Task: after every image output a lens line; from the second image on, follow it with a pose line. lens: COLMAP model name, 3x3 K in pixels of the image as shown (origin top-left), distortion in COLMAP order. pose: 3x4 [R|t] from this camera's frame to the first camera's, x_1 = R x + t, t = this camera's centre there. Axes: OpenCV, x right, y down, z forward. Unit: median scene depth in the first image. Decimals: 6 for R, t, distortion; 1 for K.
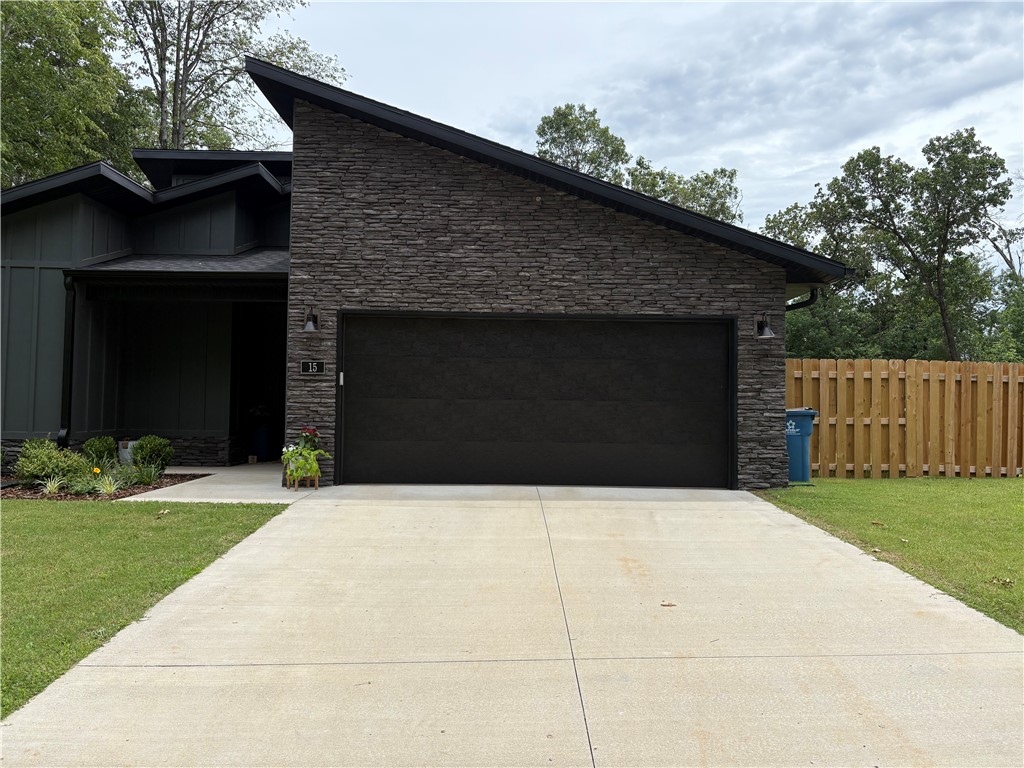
lens RADIAL K [[789.0, 0, 512.2], [0, 789.0, 383.6], [0, 0, 1]] dist [0.080185, -0.054673]
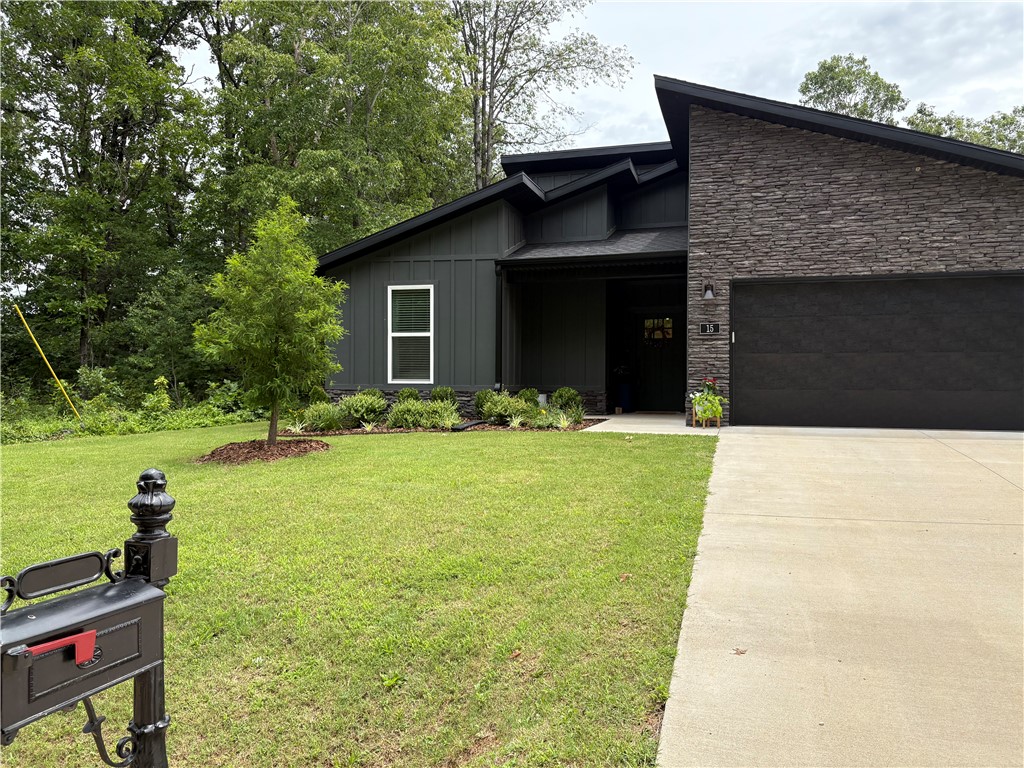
lens RADIAL K [[789.0, 0, 512.2], [0, 789.0, 383.6], [0, 0, 1]] dist [0.080185, -0.054673]
pose [[0.961711, -0.010203, -0.273875, -0.207280], [0.019618, 0.999306, 0.031660, 0.019005], [0.273361, -0.035821, 0.961244, -0.244361]]
